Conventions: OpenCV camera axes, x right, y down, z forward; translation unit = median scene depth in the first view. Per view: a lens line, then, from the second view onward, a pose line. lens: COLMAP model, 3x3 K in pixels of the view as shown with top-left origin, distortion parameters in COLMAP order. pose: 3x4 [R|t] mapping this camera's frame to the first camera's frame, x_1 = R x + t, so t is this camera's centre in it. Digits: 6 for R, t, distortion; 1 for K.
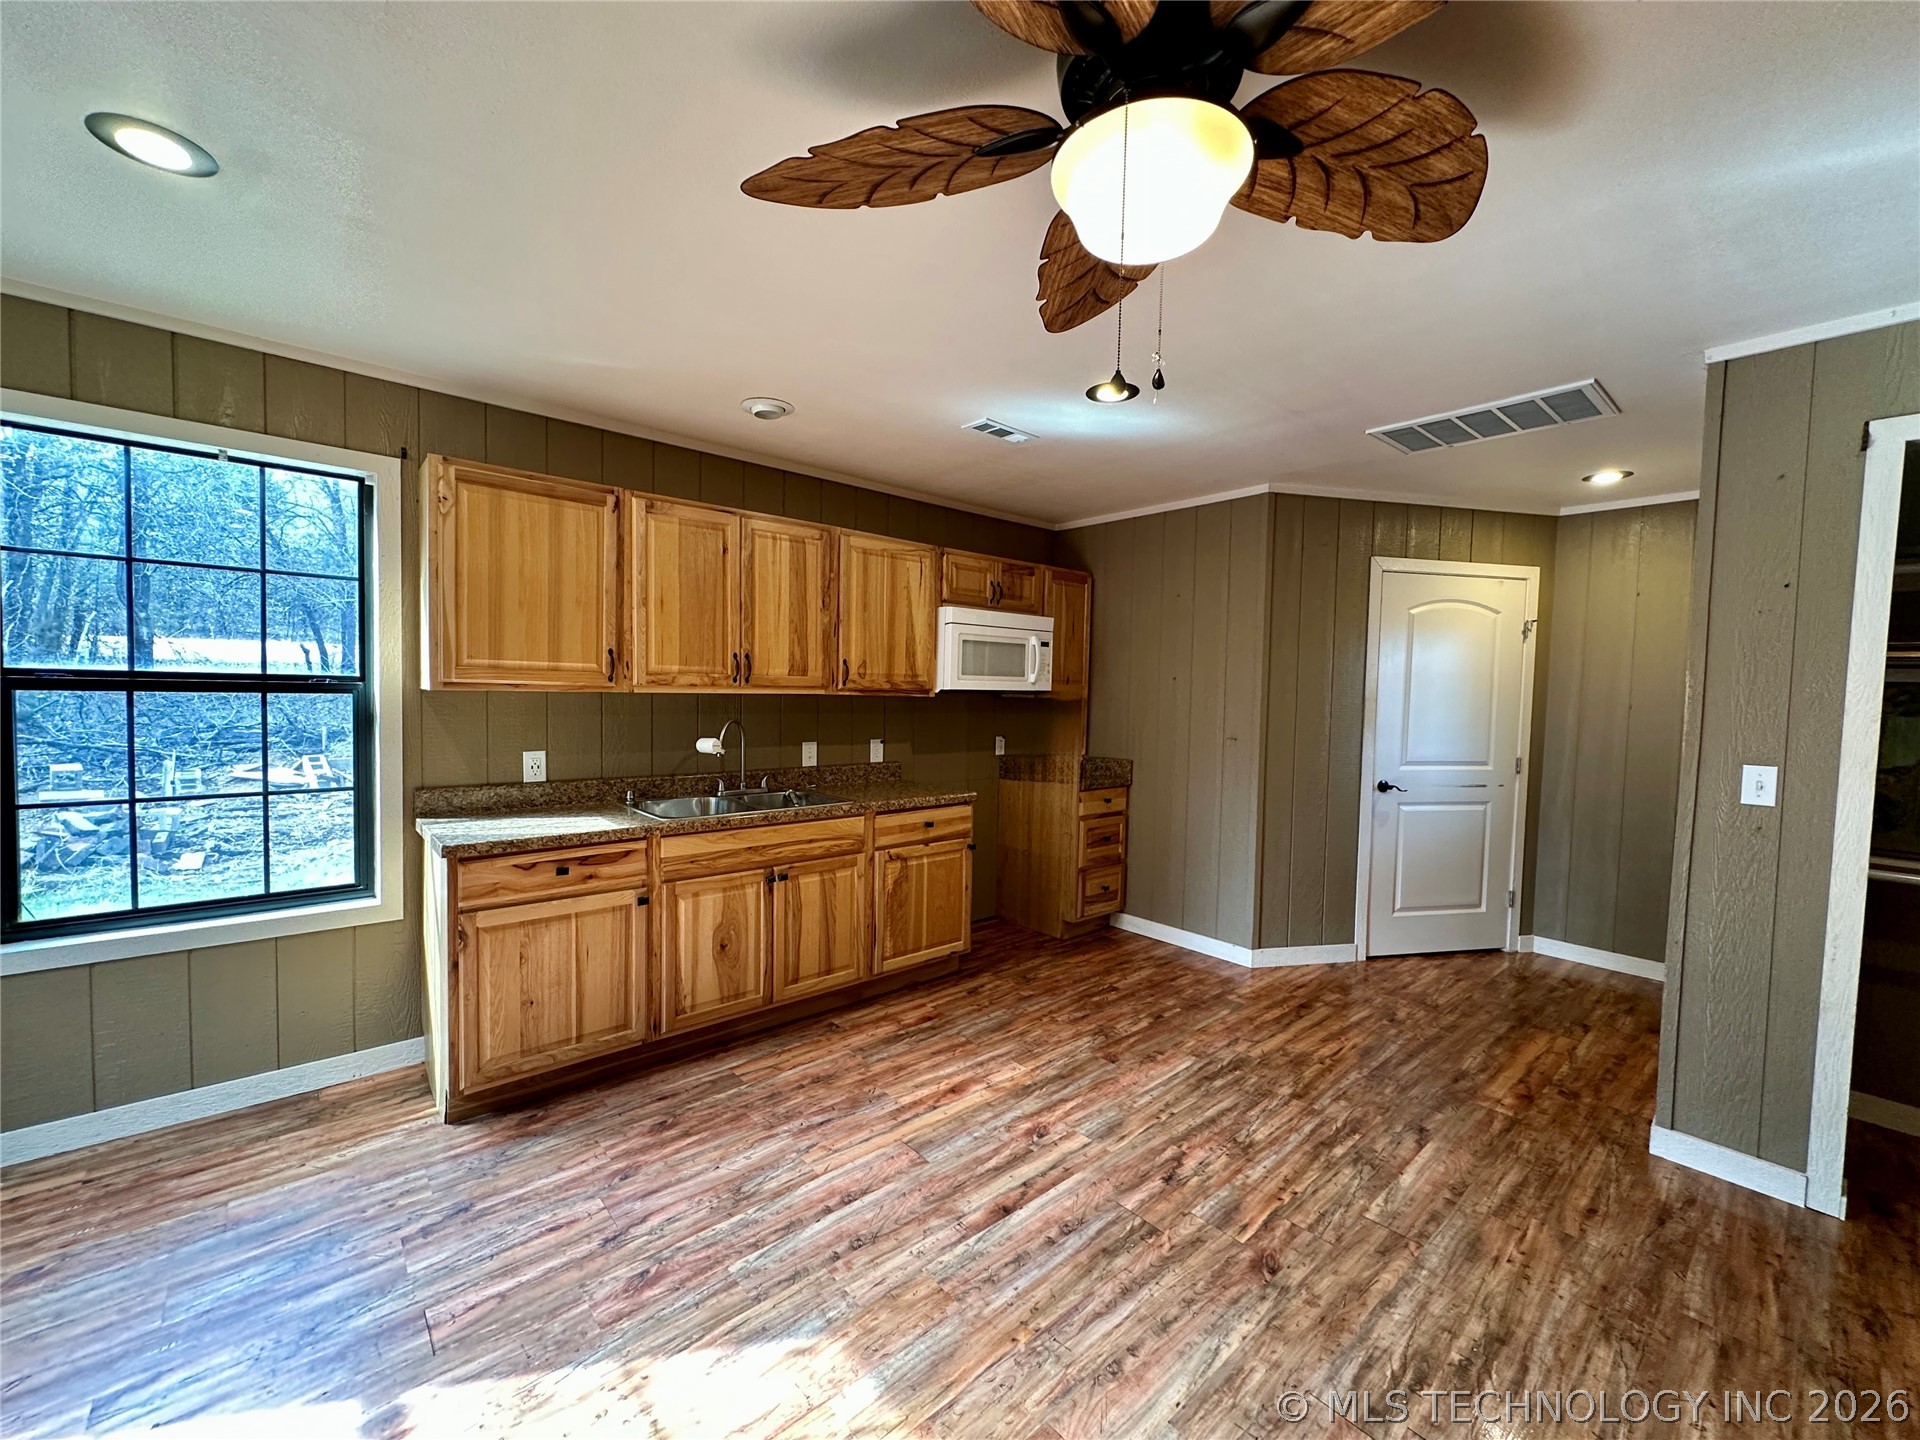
lens RADIAL K [[767.1, 0, 956.9], [0, 767.1, 719.2], [0, 0, 1]] dist [-0.003275, 0.001170]
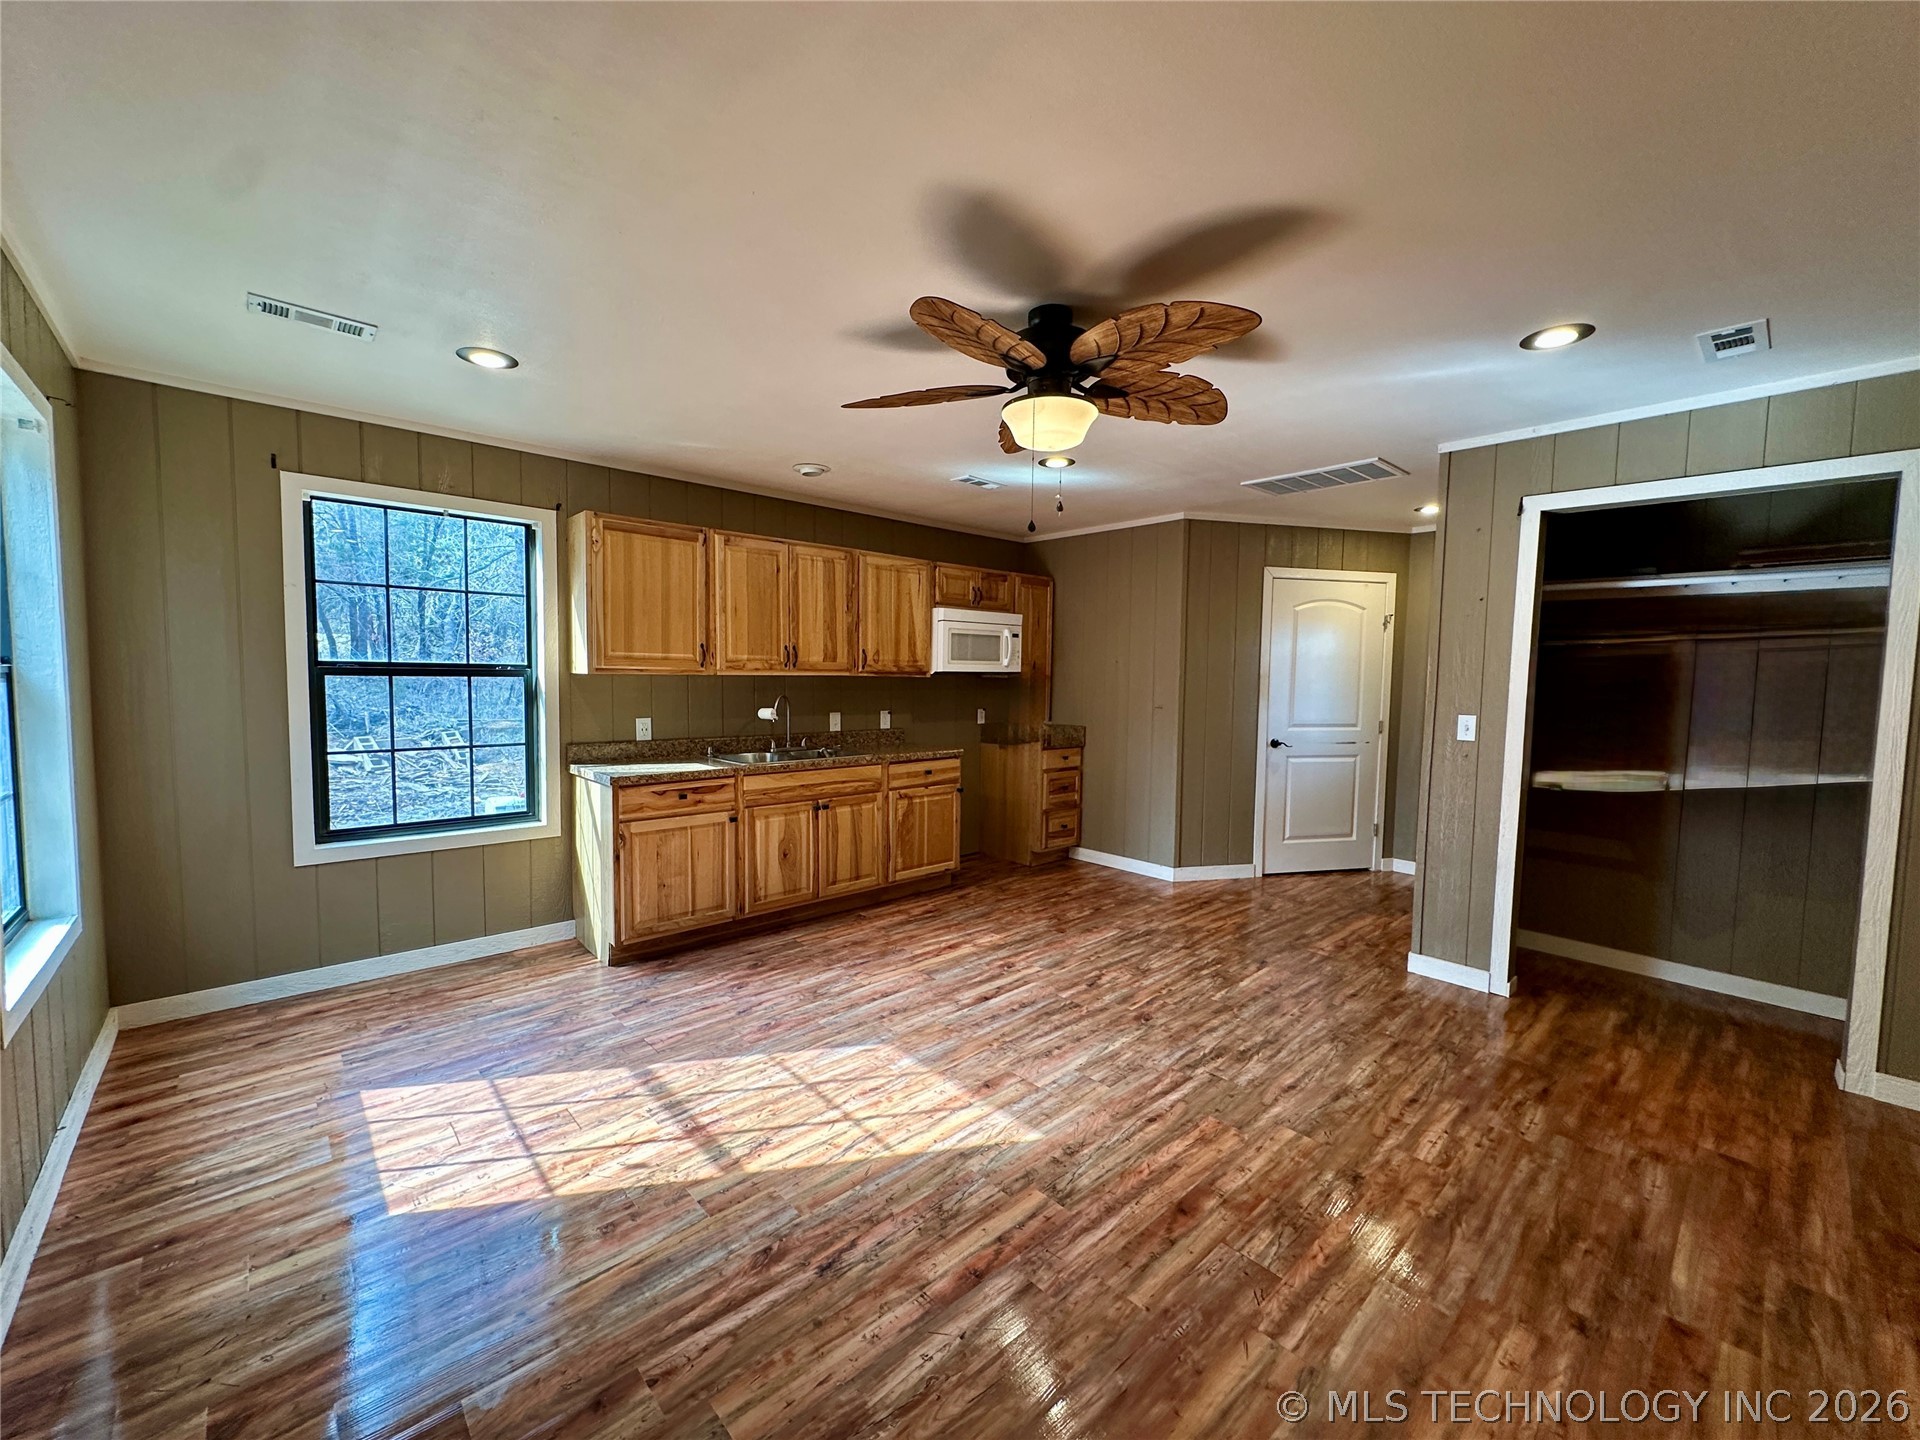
lens RADIAL K [[767.1, 0, 957.5], [0, 767.1, 718.6], [0, 0, 1]] dist [-0.003275, 0.001170]
pose [[0.999674, -0.009179, 0.023846, -0.019315], [0.008705, 0.999764, 0.019921, 0.020338], [-0.024023, -0.019707, 0.999517, -0.396991]]
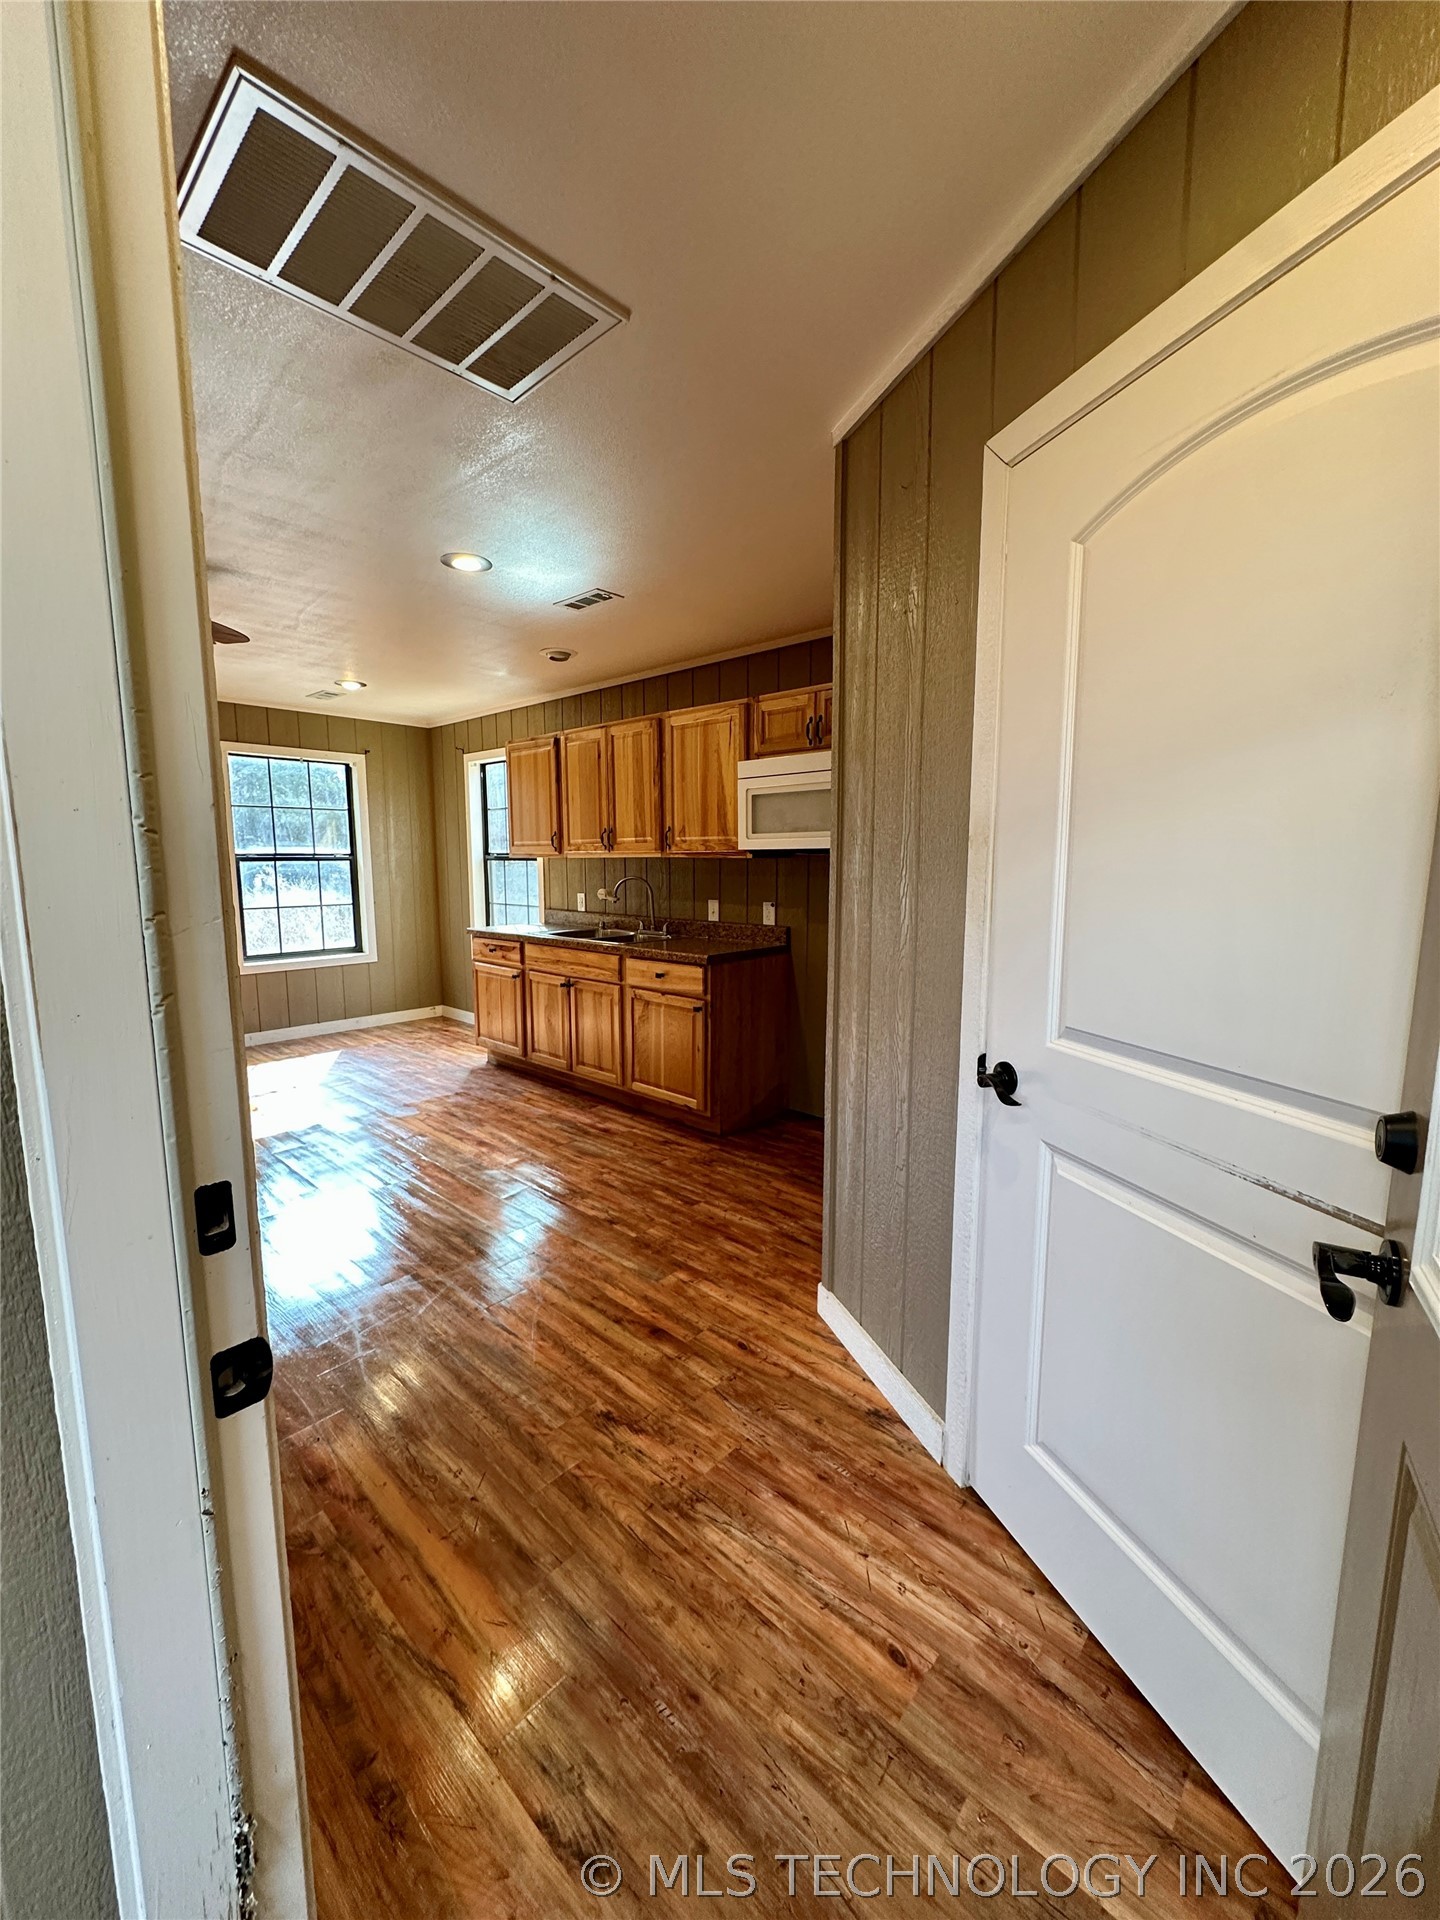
lens RADIAL K [[767.1, 0, 719.1], [0, 767.1, 956.7], [0, 0, 1]] dist [-0.003275, 0.001170]
pose [[0.112548, 0.105038, -0.988079, 1.223878], [-0.037446, 0.994139, 0.101417, -0.003381], [0.992940, 0.025585, 0.115821, 1.123019]]
